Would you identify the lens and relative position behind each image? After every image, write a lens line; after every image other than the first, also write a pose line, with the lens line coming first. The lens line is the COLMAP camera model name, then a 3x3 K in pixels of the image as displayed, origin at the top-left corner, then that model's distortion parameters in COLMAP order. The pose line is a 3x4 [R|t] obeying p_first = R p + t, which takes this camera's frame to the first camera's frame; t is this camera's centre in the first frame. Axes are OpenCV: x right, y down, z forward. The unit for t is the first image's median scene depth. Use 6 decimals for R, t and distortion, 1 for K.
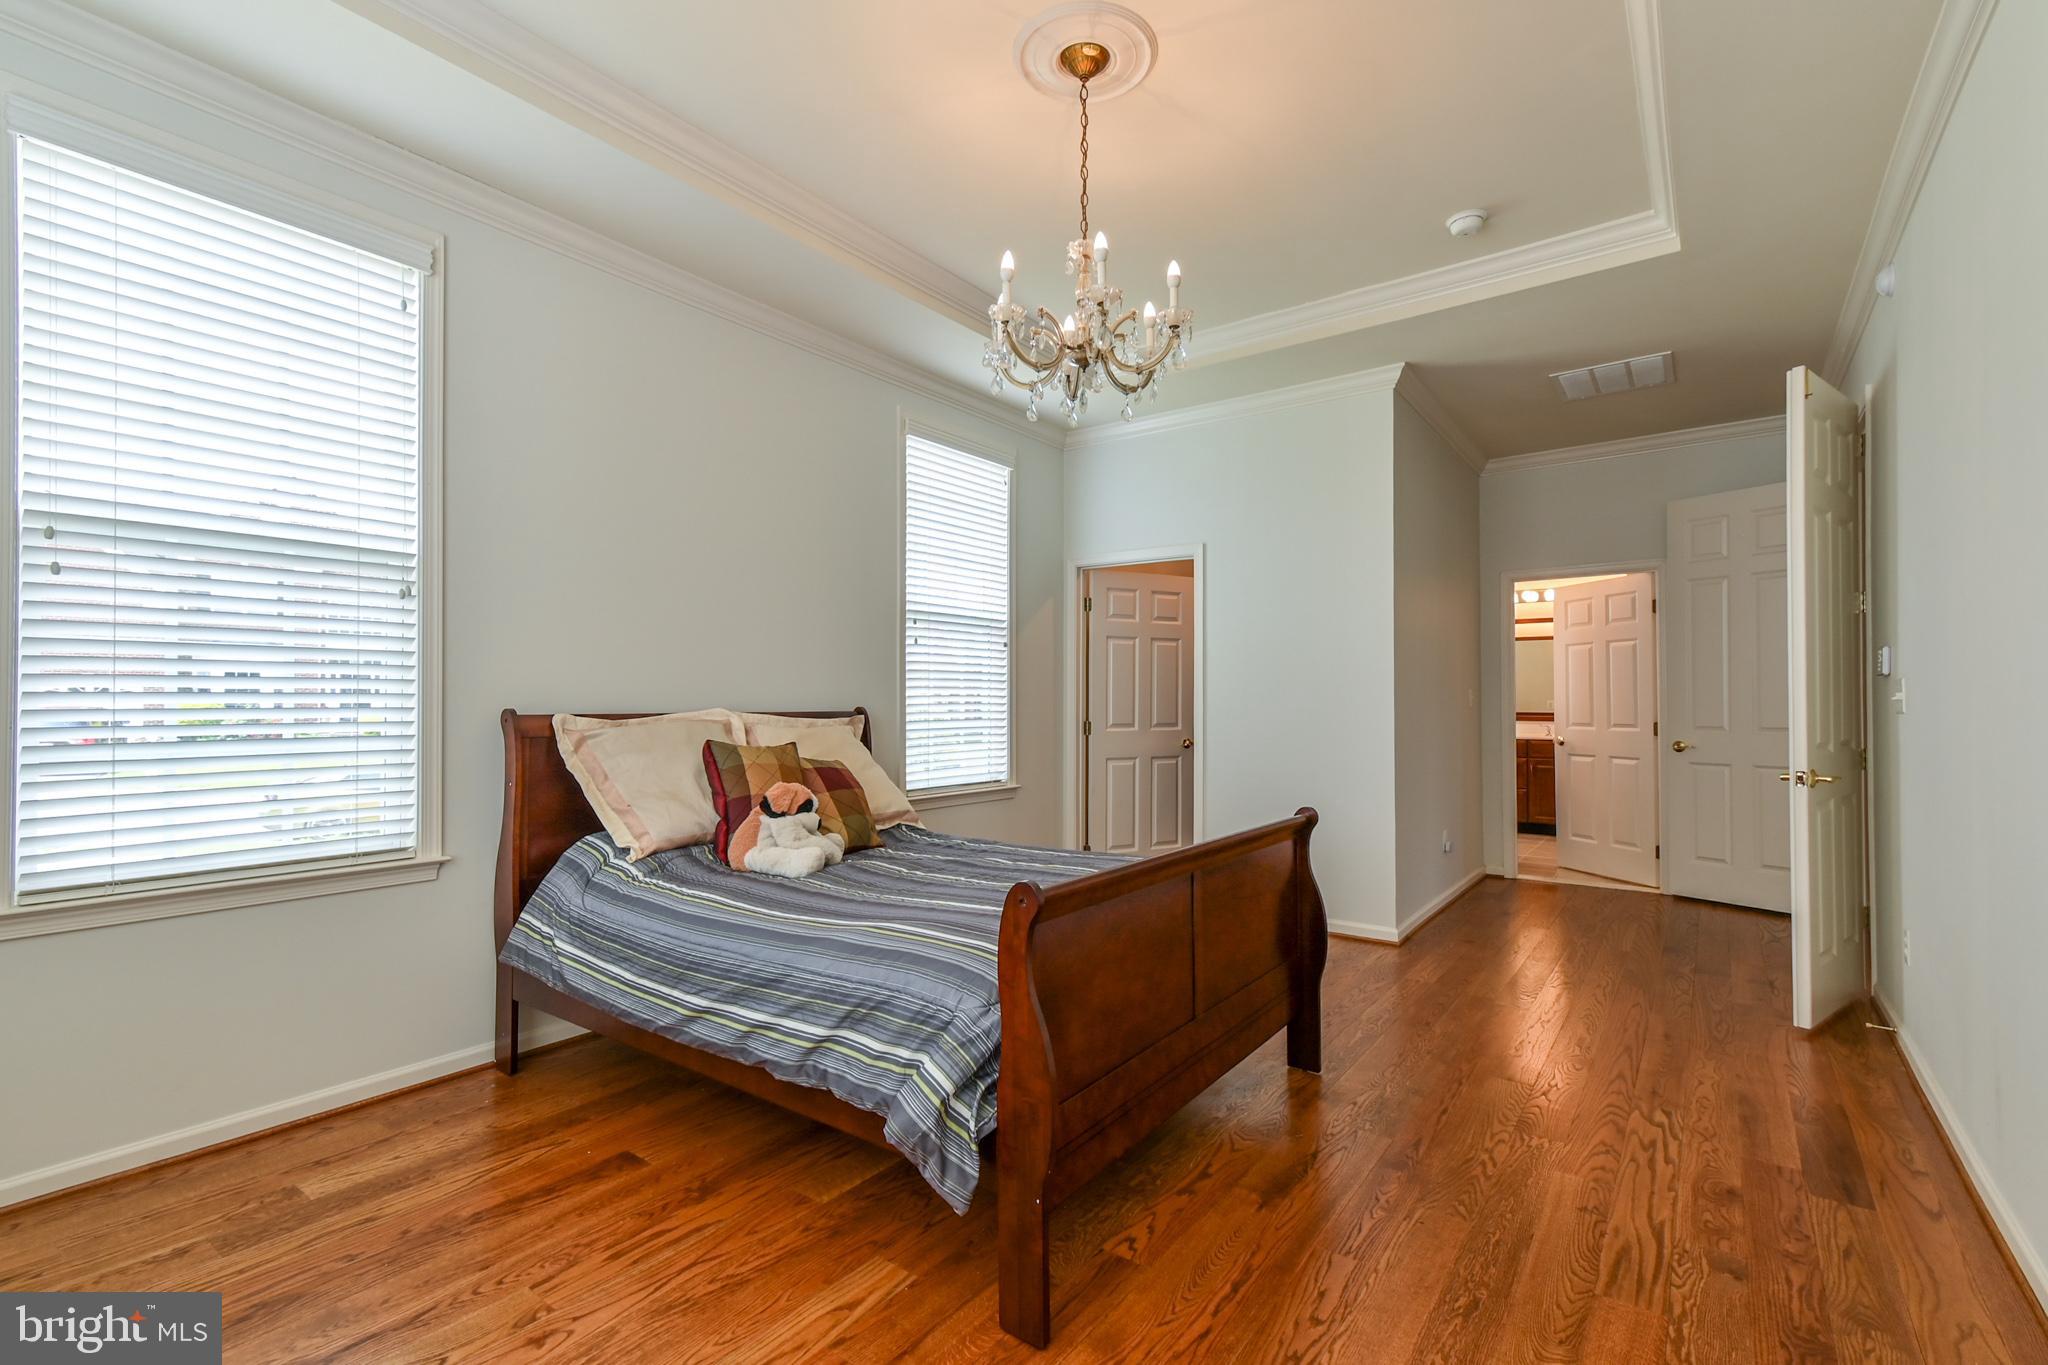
lens RADIAL K [[939.6, 0, 1029.7], [0, 939.6, 695.5], [0, 0, 1]] dist [0.016196, -0.001688]
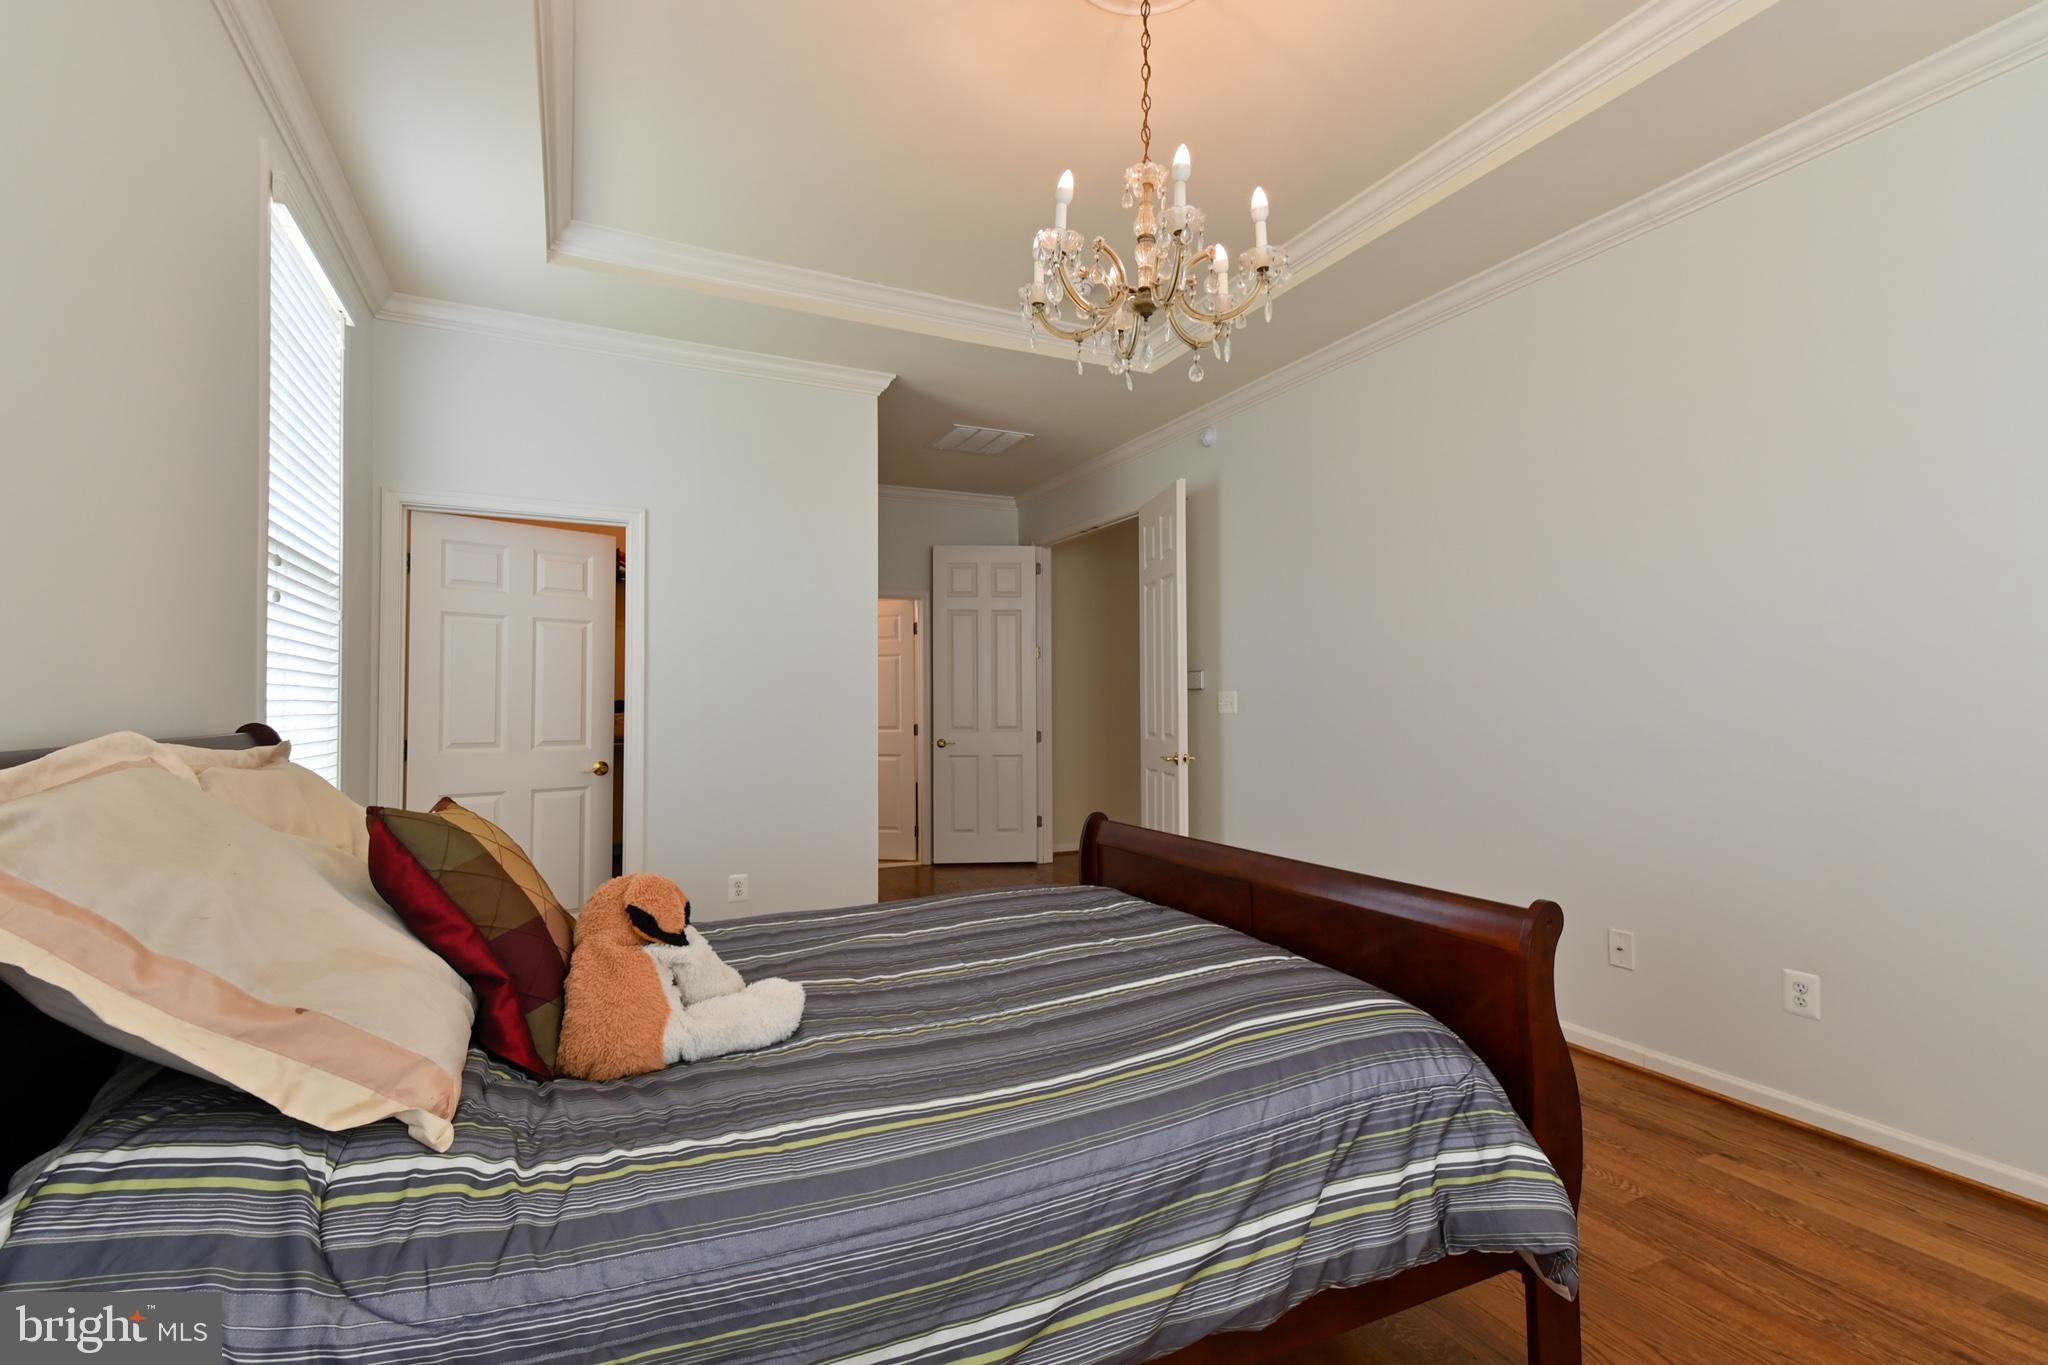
lens RADIAL K [[939.6, 0, 1031.3], [0, 939.6, 676.1], [0, 0, 1]] dist [0.016196, -0.001688]
pose [[0.455483, 0.025875, 0.889868, -0.630722], [-0.001596, 0.999600, -0.028248, 0.000598], [-0.890243, 0.011446, 0.455342, 0.598575]]
